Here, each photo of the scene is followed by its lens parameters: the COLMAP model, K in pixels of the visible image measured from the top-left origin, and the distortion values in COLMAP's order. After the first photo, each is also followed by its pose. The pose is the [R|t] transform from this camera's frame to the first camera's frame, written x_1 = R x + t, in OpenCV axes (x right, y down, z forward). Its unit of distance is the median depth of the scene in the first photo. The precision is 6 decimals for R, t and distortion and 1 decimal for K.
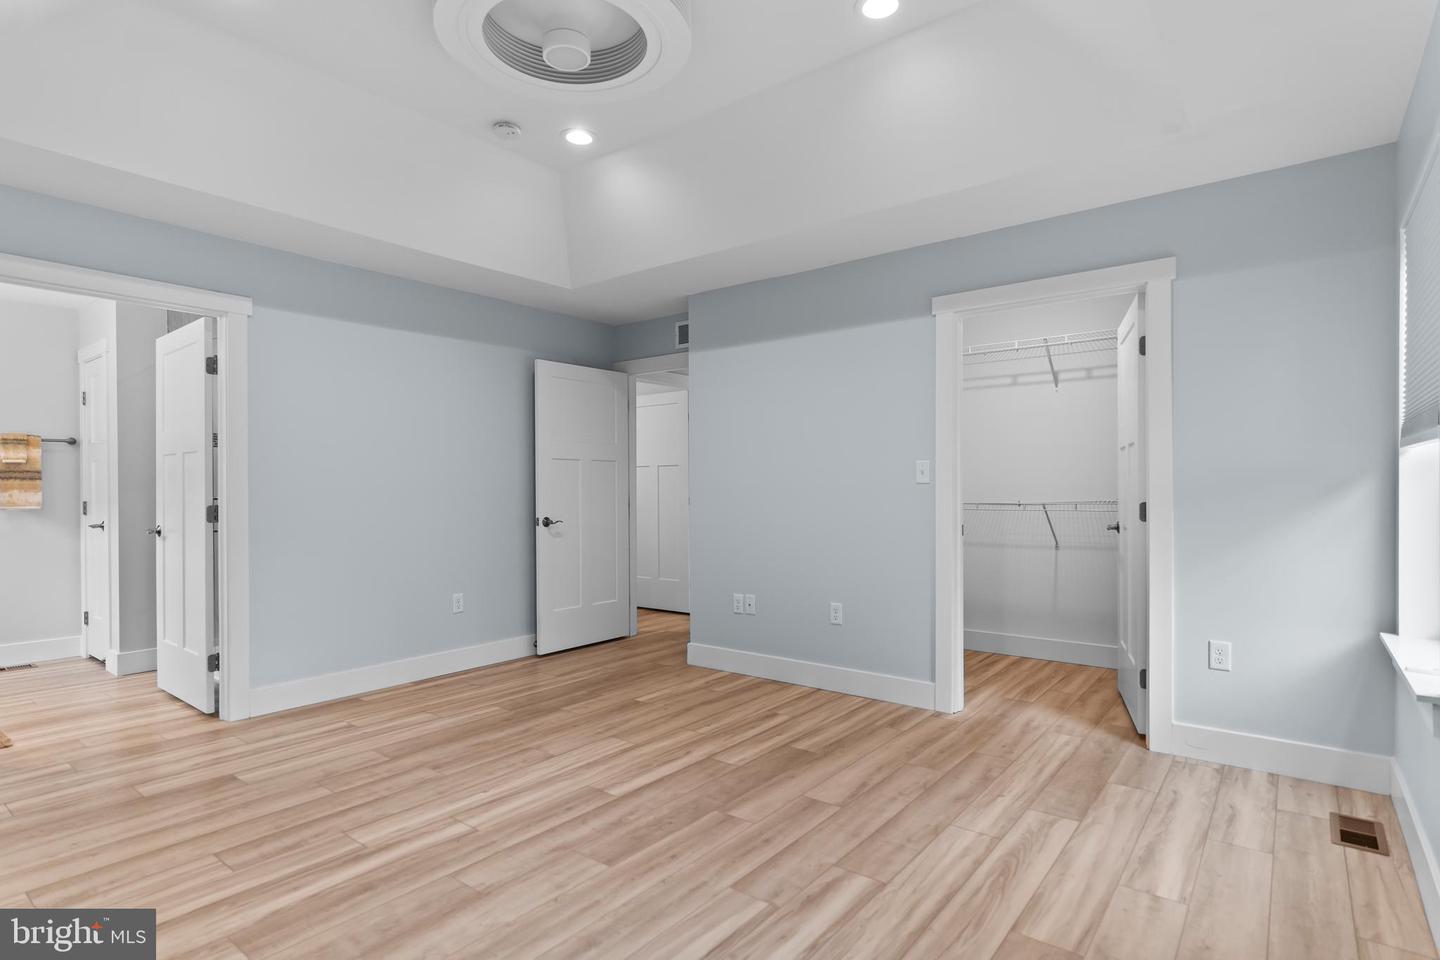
lens RADIAL K [[733.8, 0, 710.5], [0, 733.8, 488.1], [0, 0, 1]] dist [-0.003685, -0.000344]
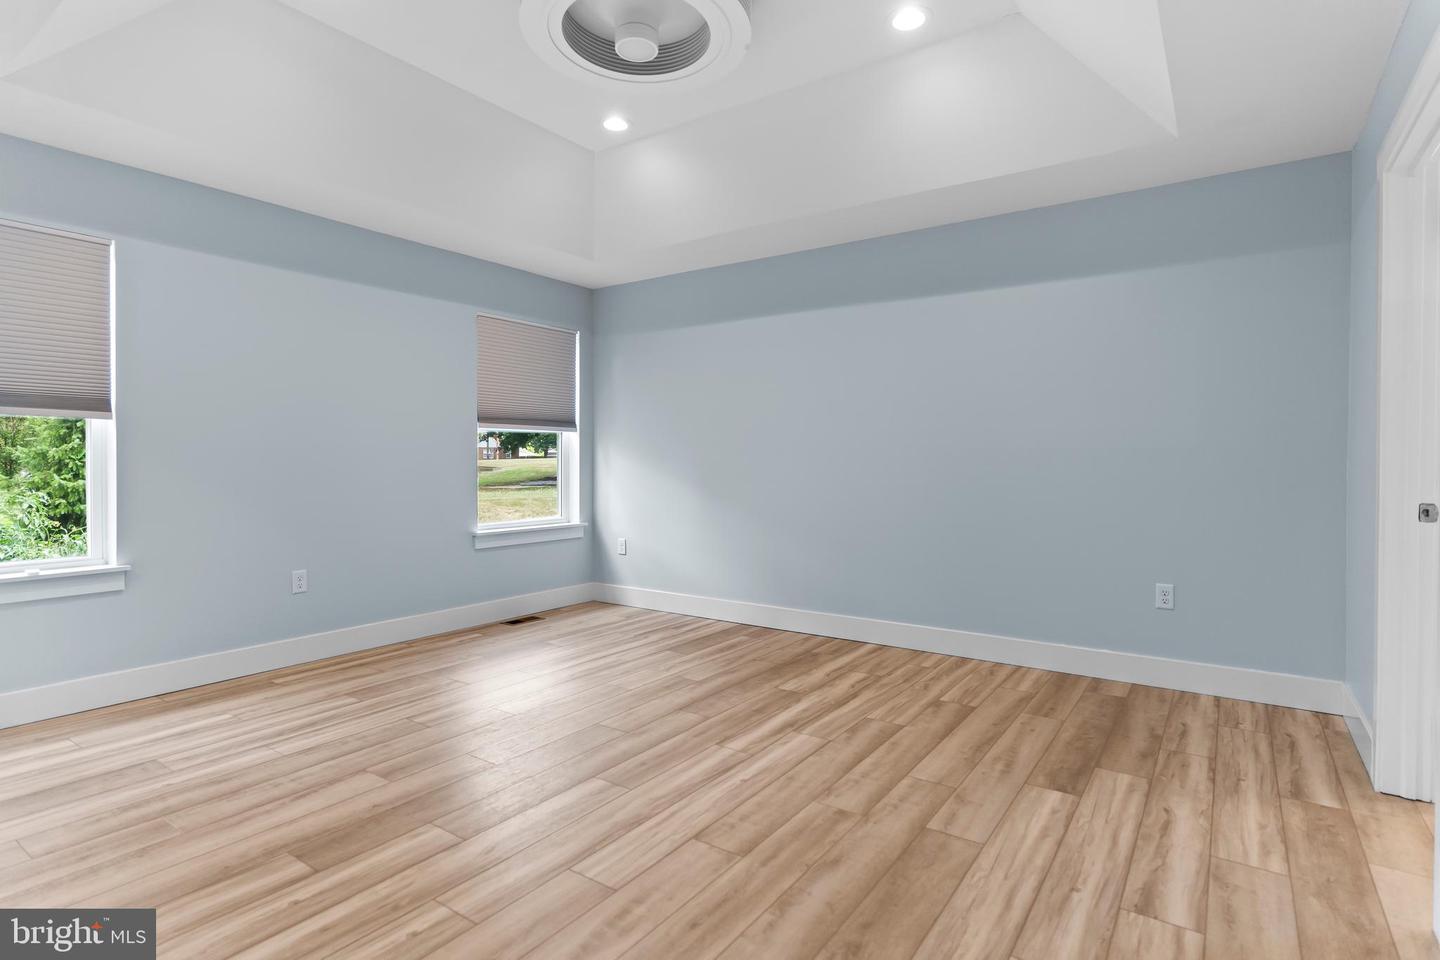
lens RADIAL K [[746.4, 0, 710.1], [0, 746.4, 463.3], [0, 0, 1]] dist [-0.005101, -0.000185]
pose [[-0.998526, 0.004355, -0.054102, -0.183064], [0.004022, 0.999972, 0.006254, 0.016490], [0.054127, 0.006027, -0.998516, 1.601270]]
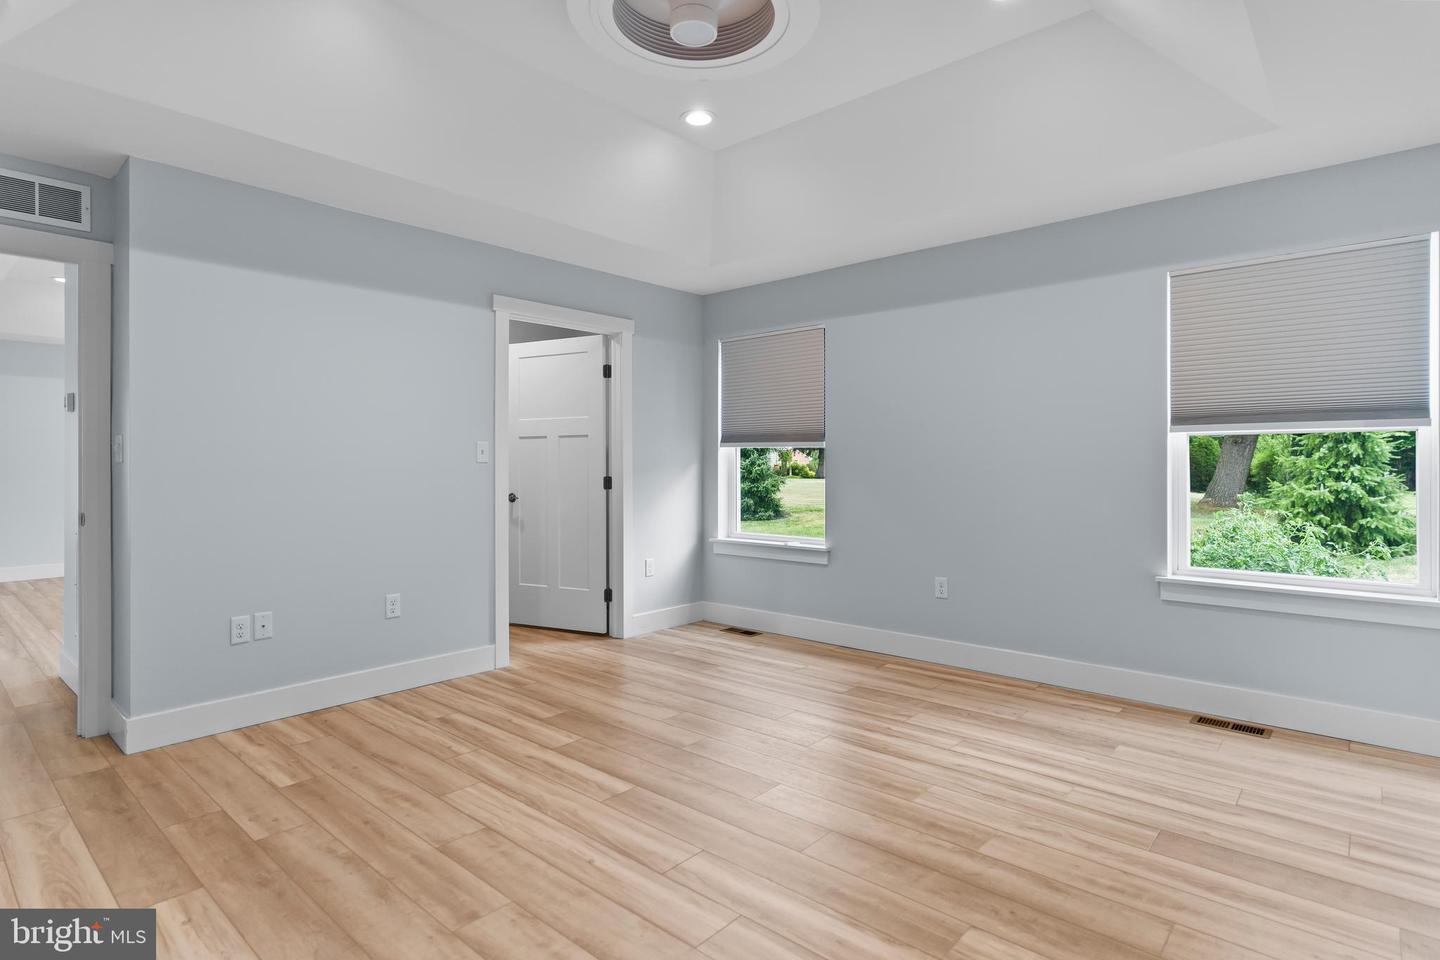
lens RADIAL K [[746.4, 0, 710.1], [0, 746.4, 463.3], [0, 0, 1]] dist [-0.005101, -0.000185]
pose [[0.062729, 0.007494, 0.998002, -0.904867], [0.002056, 0.999969, -0.007638, 0.004362], [-0.998029, 0.002531, 0.062711, 0.693277]]
